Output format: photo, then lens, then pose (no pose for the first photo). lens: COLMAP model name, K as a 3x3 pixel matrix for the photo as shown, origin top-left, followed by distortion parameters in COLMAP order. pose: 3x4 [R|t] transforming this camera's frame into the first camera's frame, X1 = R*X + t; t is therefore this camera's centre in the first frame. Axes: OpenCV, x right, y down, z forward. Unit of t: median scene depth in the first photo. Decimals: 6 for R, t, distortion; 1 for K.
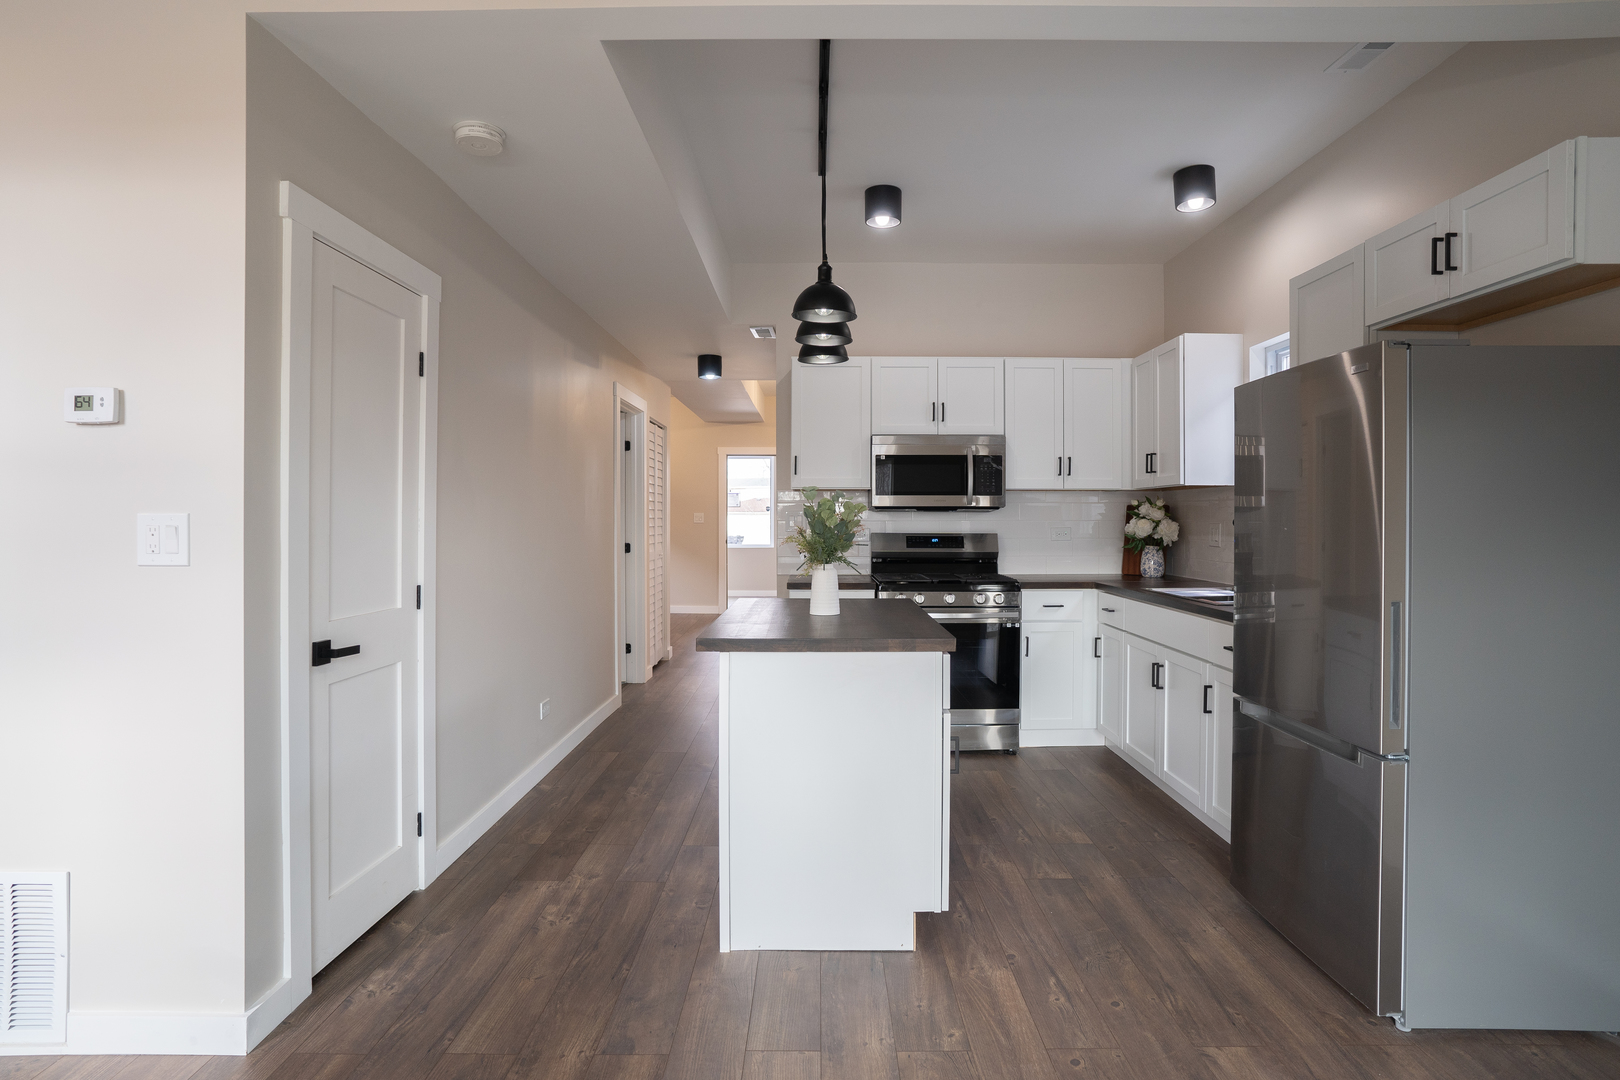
lens RADIAL K [[865.2, 0, 809.1], [0, 865.2, 533.6], [0, 0, 1]] dist [-0.072473, 0.042562]
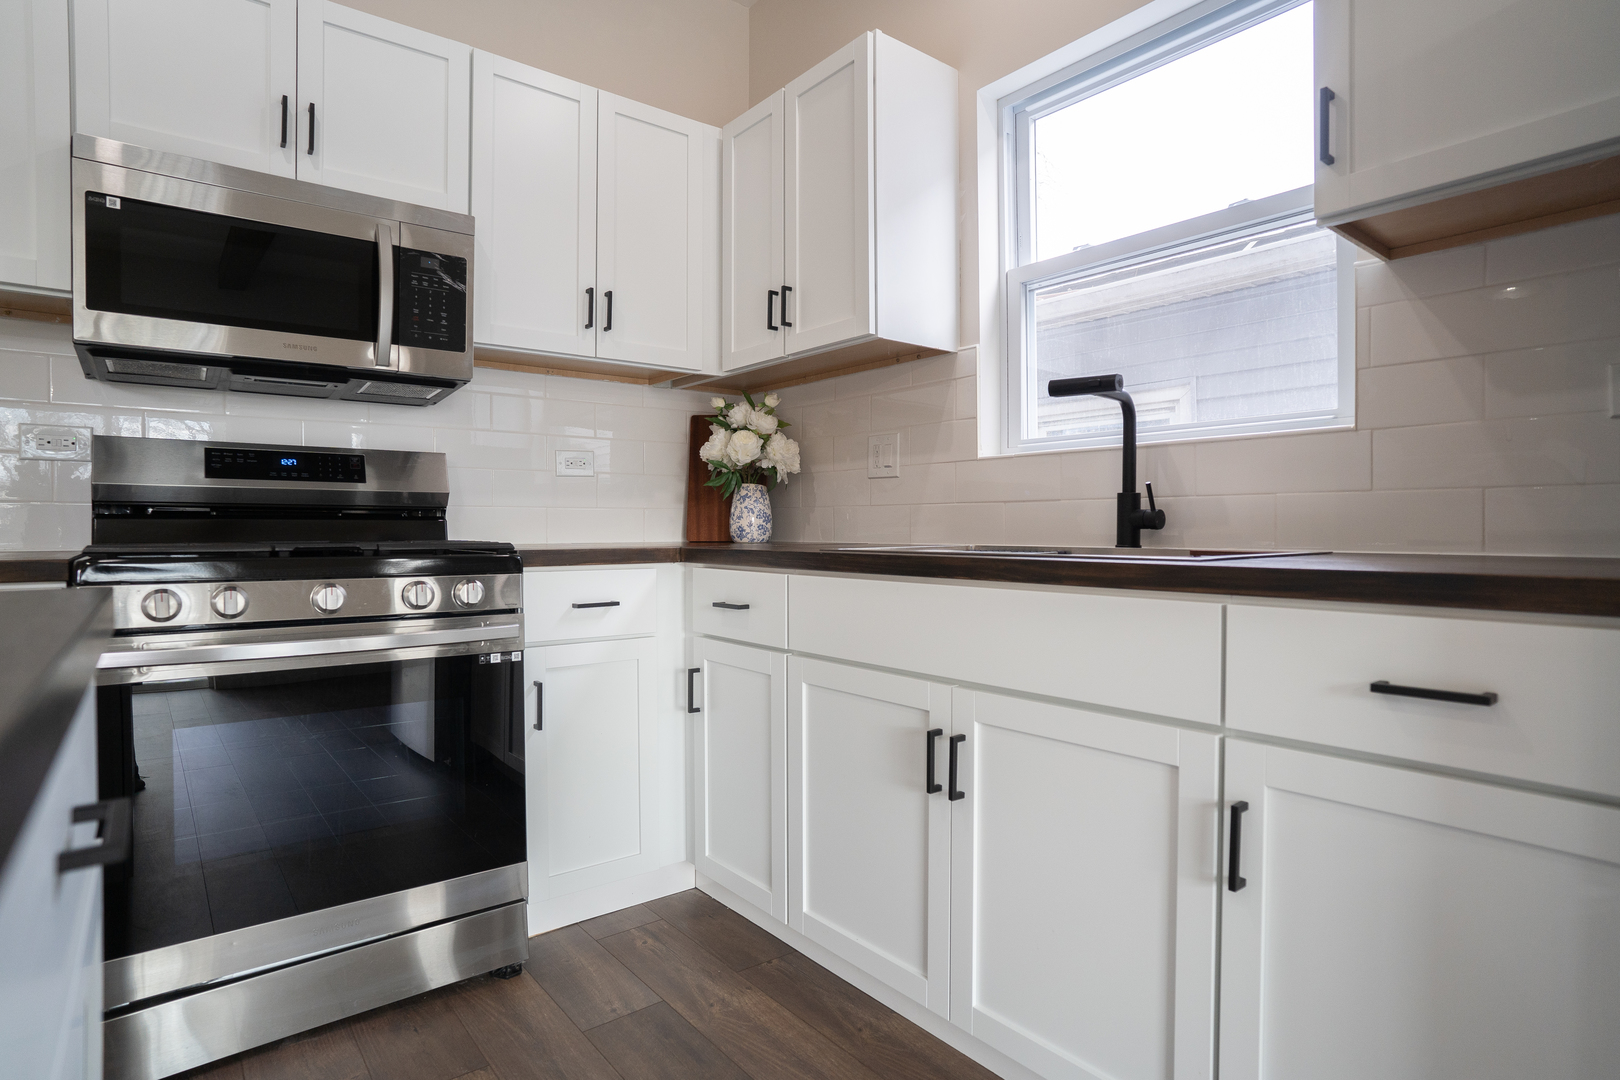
lens RADIAL K [[865.2, 0, 809.1], [0, 865.2, 533.6], [0, 0, 1]] dist [-0.072473, 0.042562]
pose [[0.778556, -0.002925, 0.627568, 0.091882], [0.010580, 0.999908, -0.008465, 0.051022], [-0.627486, 0.013231, 0.778516, 0.568571]]
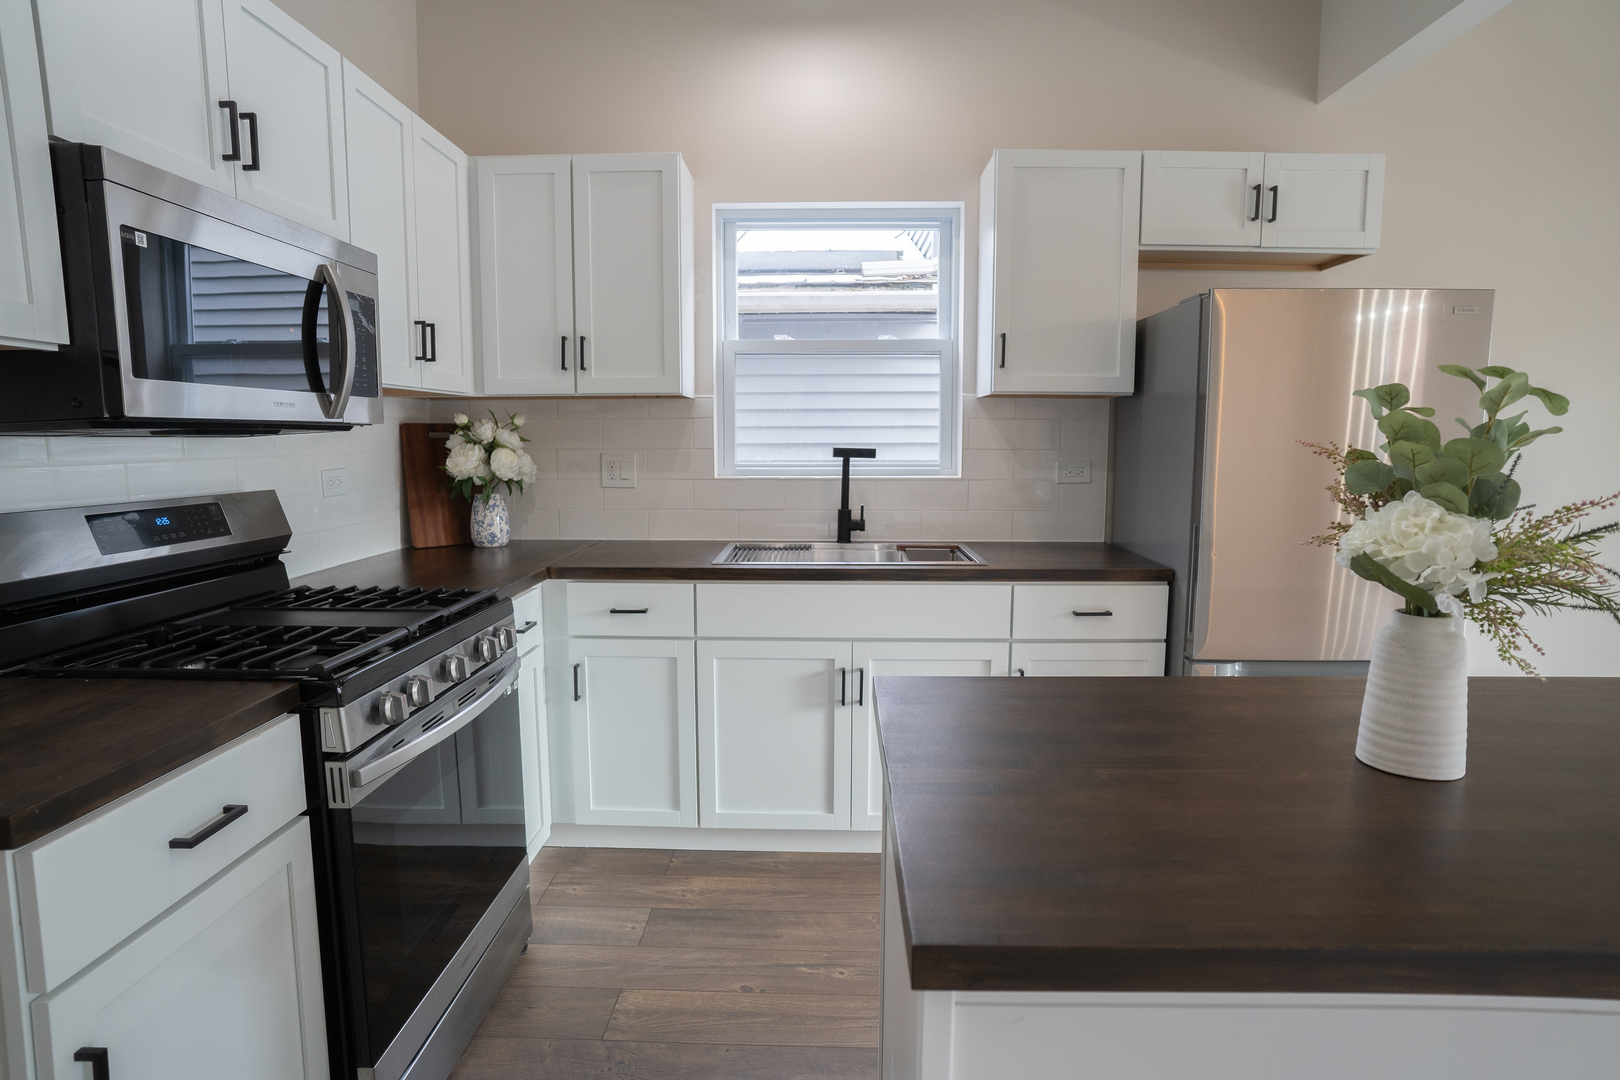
lens RADIAL K [[865.2, 0, 809.1], [0, 865.2, 533.6], [0, 0, 1]] dist [-0.072473, 0.042562]
pose [[0.011574, -0.111872, 0.993655, -0.191296], [0.015316, 0.993625, 0.111690, -0.021357], [-0.999816, 0.013926, 0.013214, 0.789836]]
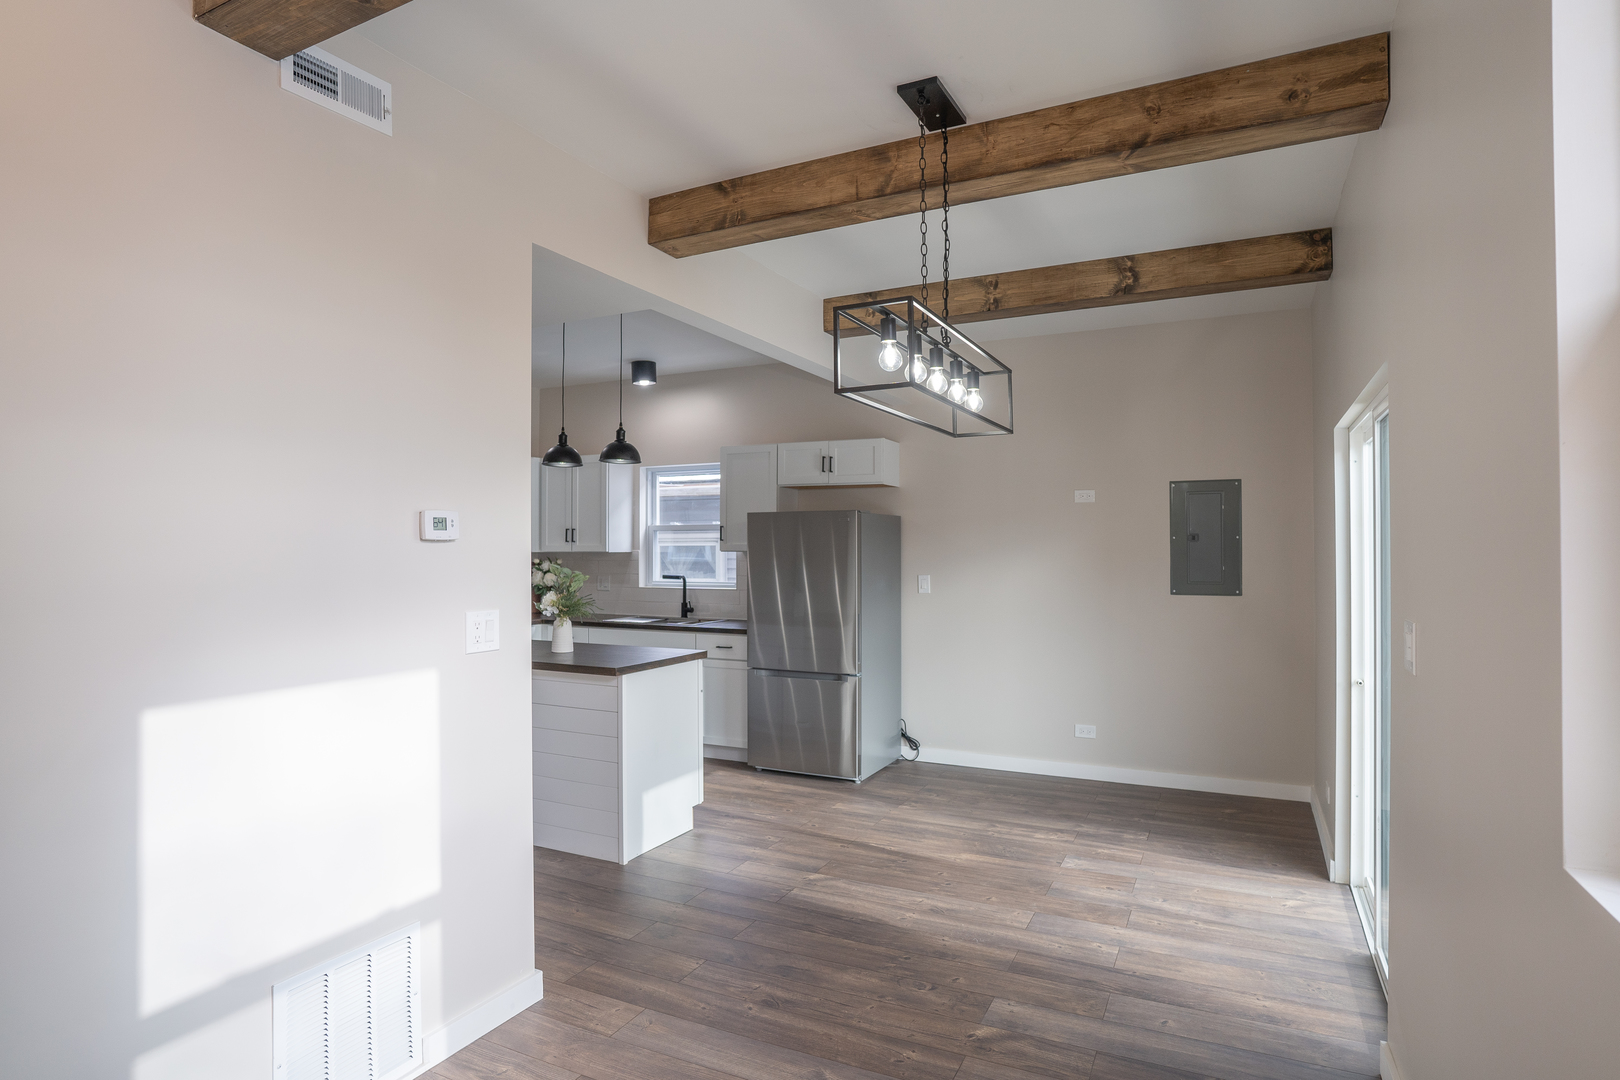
lens RADIAL K [[915.8, 0, 818.3], [0, 915.8, 542.0], [0, 0, 1]] dist [-0.001989, -0.000441]
pose [[0.416056, 0.003752, 0.909331, -0.792312], [0.014231, 0.999842, -0.010636, -0.045897], [-0.909227, 0.017366, 0.415937, -0.023513]]
